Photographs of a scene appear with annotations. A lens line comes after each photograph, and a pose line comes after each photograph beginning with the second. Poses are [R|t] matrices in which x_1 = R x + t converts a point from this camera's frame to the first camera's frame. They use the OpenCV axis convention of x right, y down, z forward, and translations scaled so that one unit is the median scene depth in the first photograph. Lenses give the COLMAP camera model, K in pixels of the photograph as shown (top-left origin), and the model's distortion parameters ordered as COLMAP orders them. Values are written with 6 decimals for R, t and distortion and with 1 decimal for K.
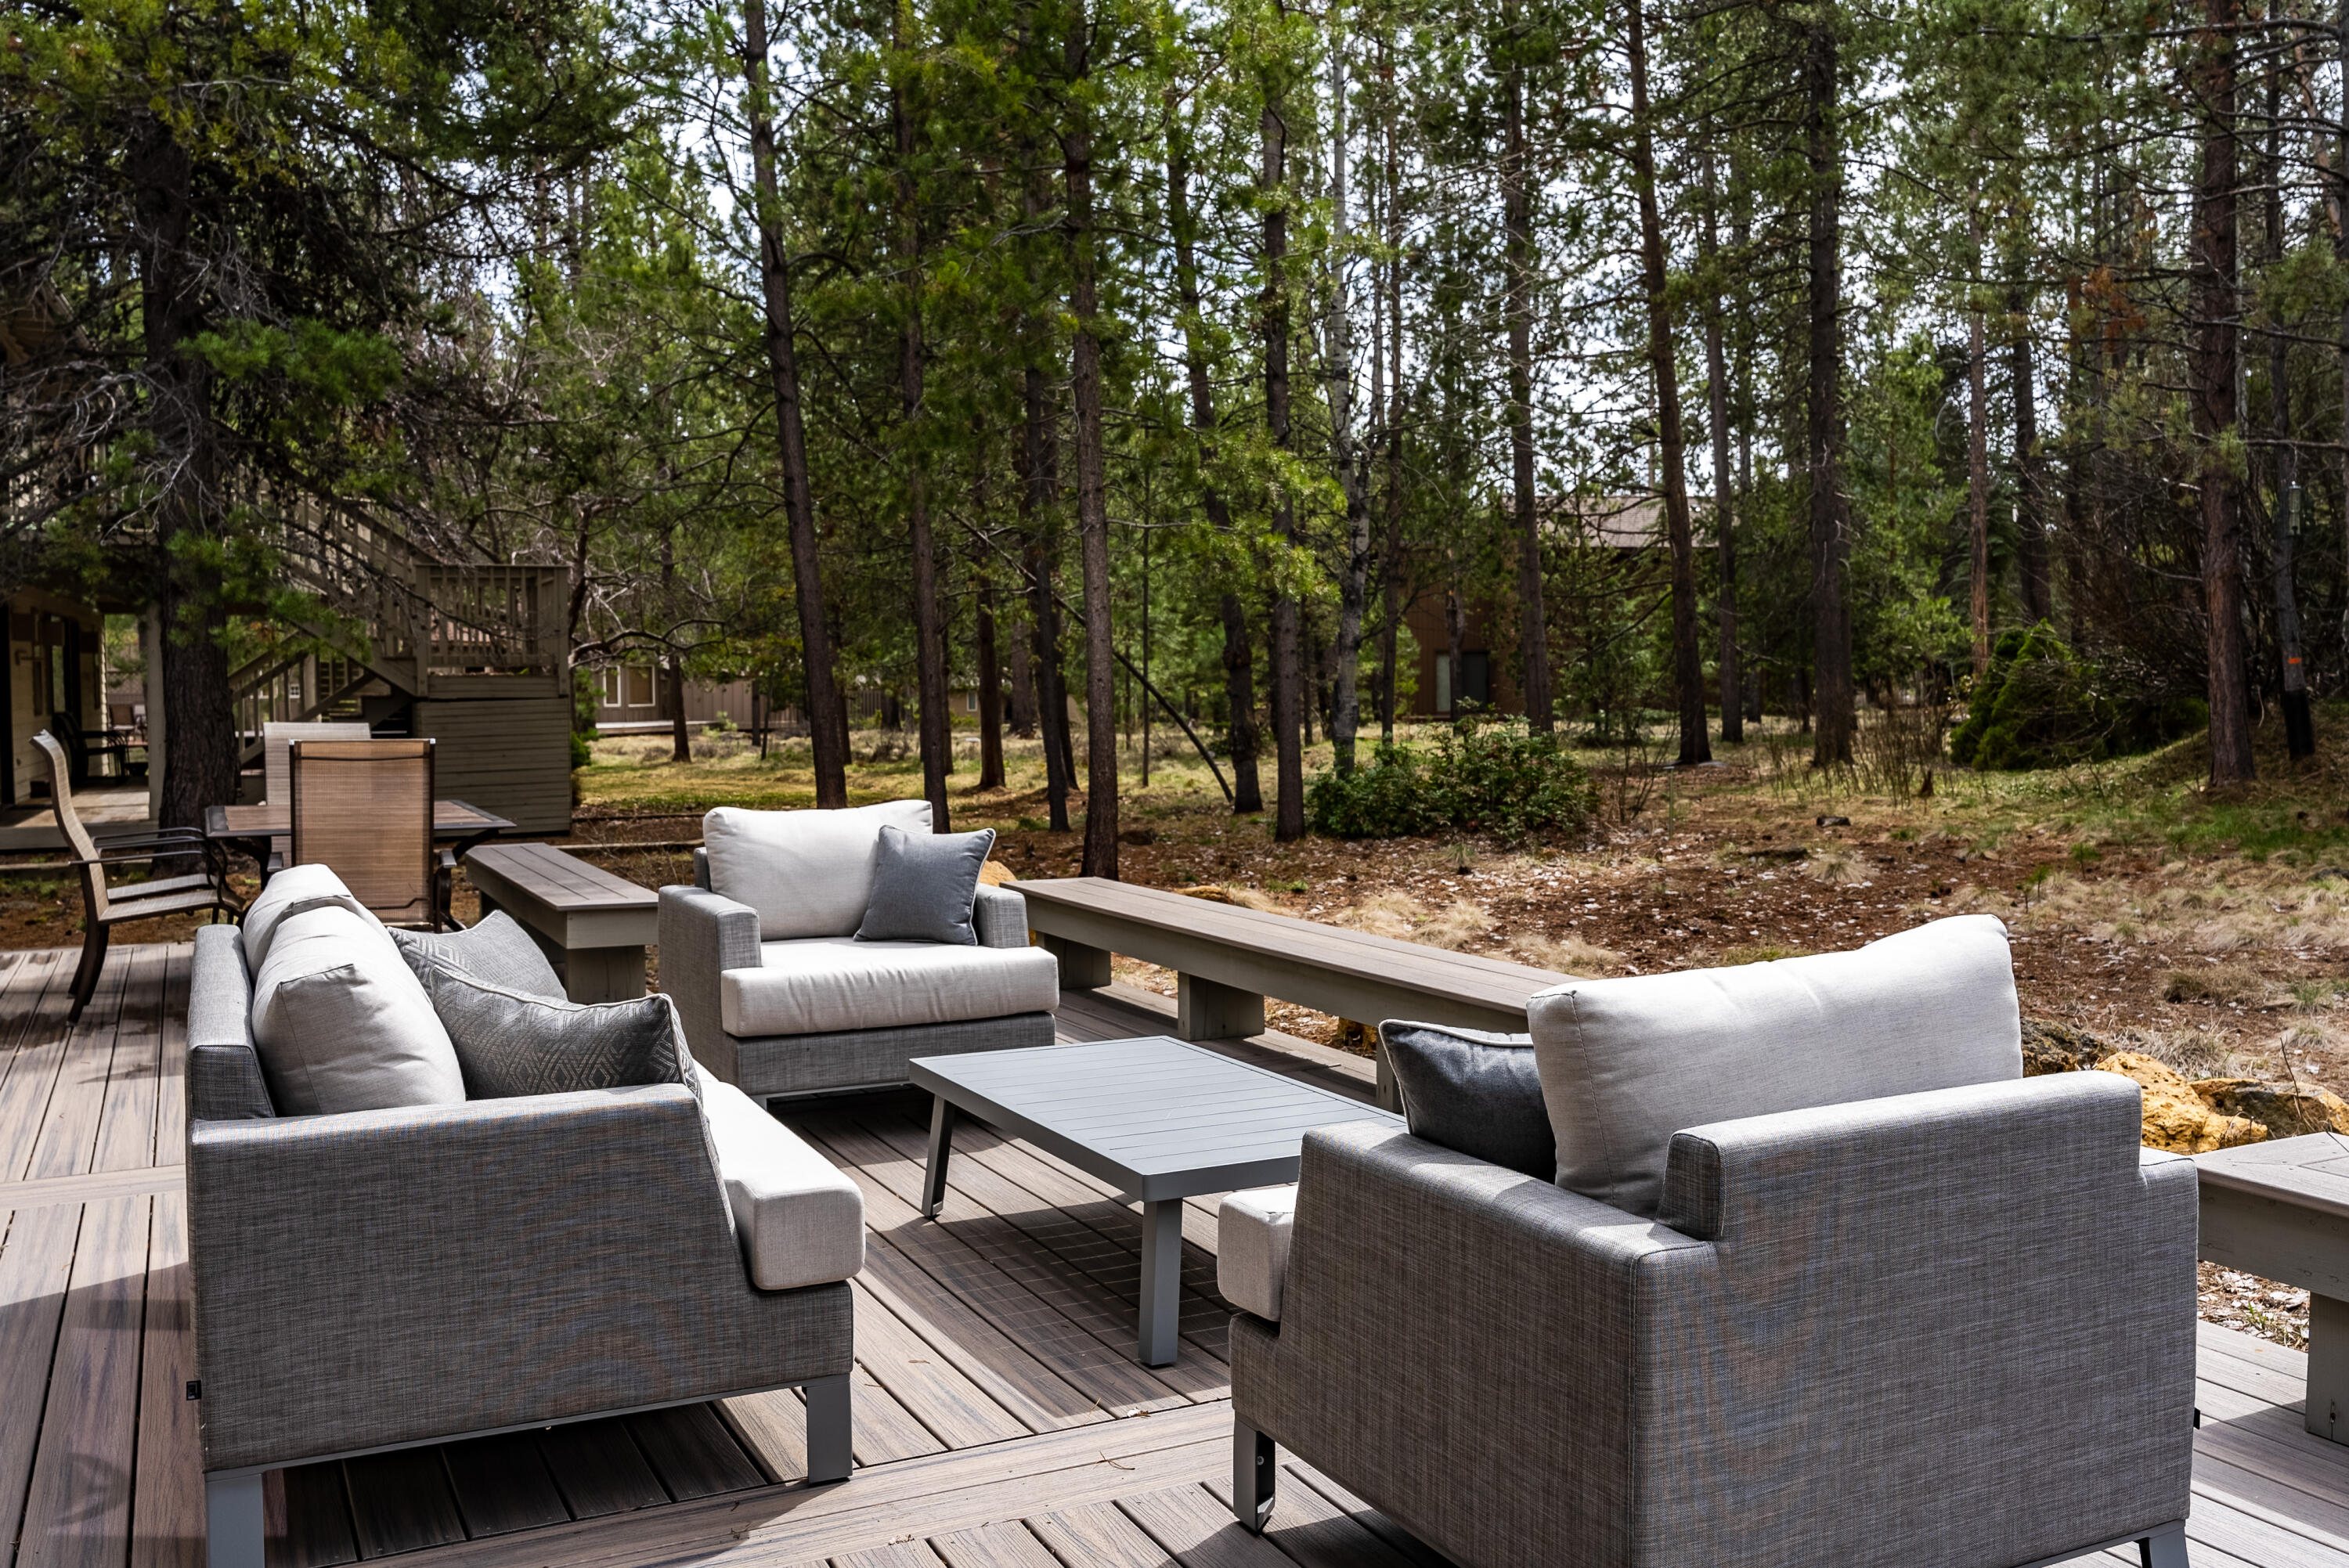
lens RADIAL K [[2006.9, 0, 1174.5], [0, 2006.9, 784.0], [0, 0, 1]] dist [-0.012366, -0.006040]
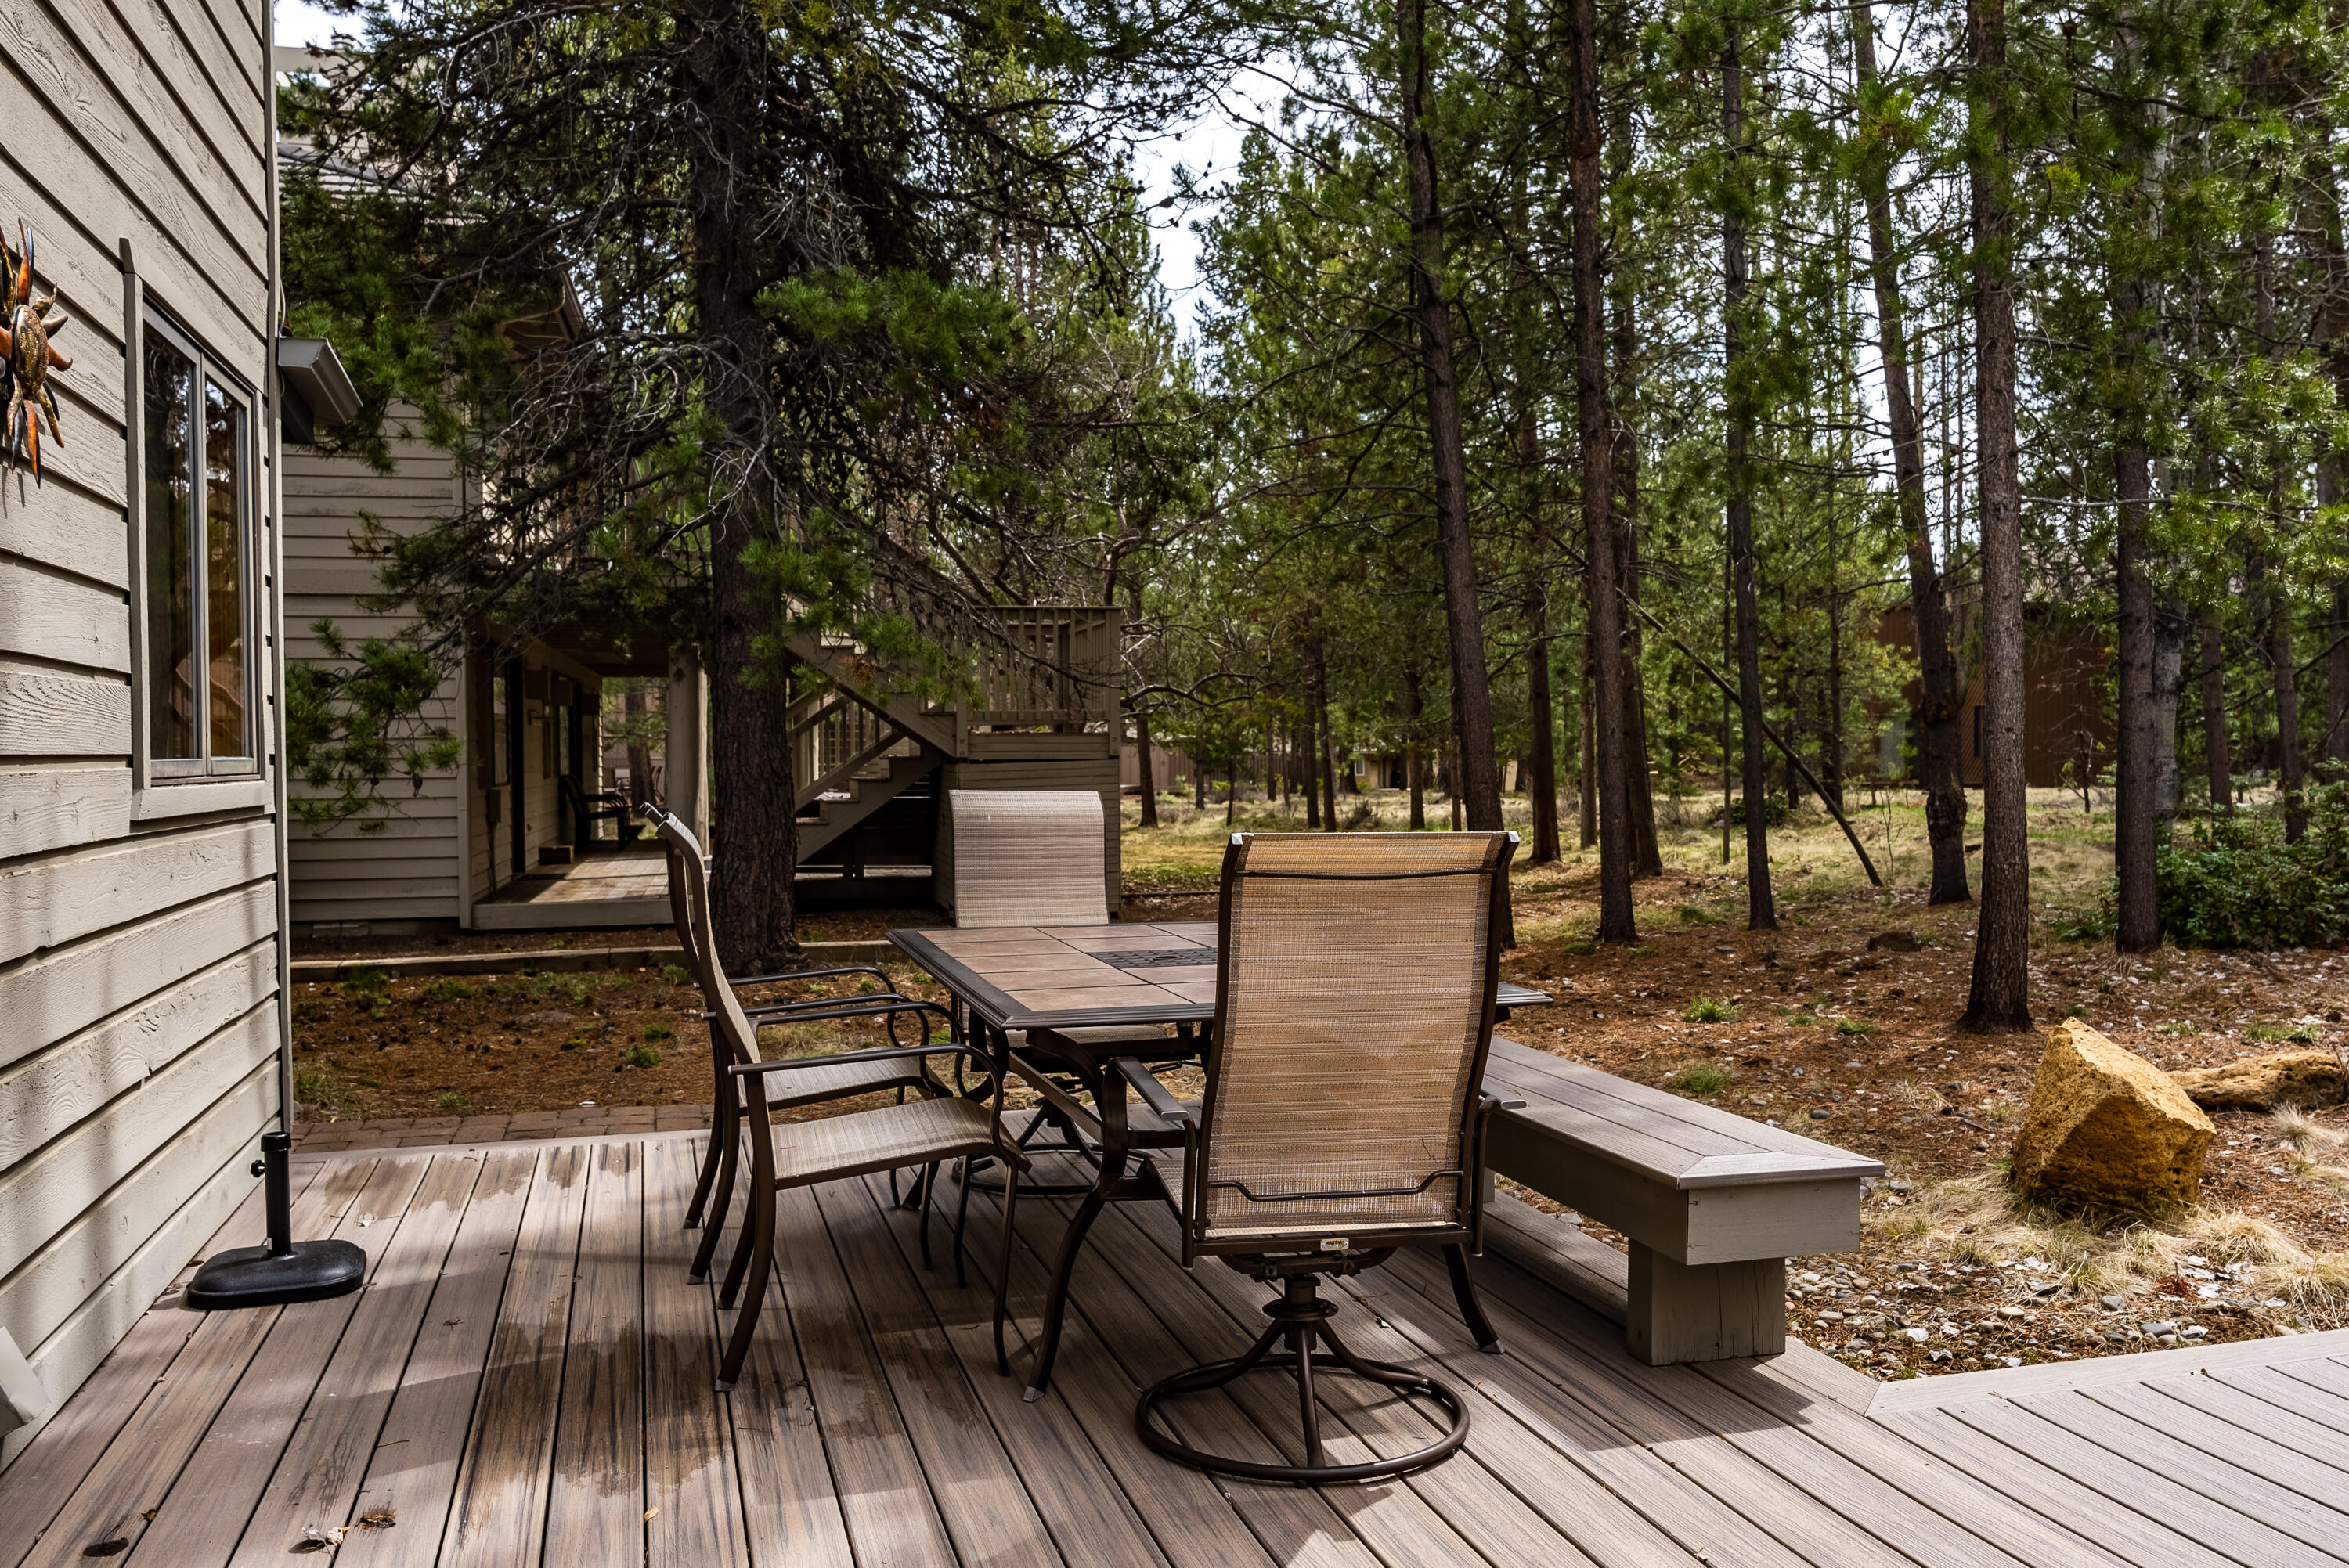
lens RADIAL K [[1917.4, 0, 1174.5], [0, 1917.4, 784.0], [0, 0, 1]] dist [0.001562, 0.001707]
pose [[0.982182, 0.001418, -0.187928, -0.144149], [-0.007419, 0.999485, -0.031234, -0.007644], [0.187787, 0.032071, 0.981686, 0.222330]]
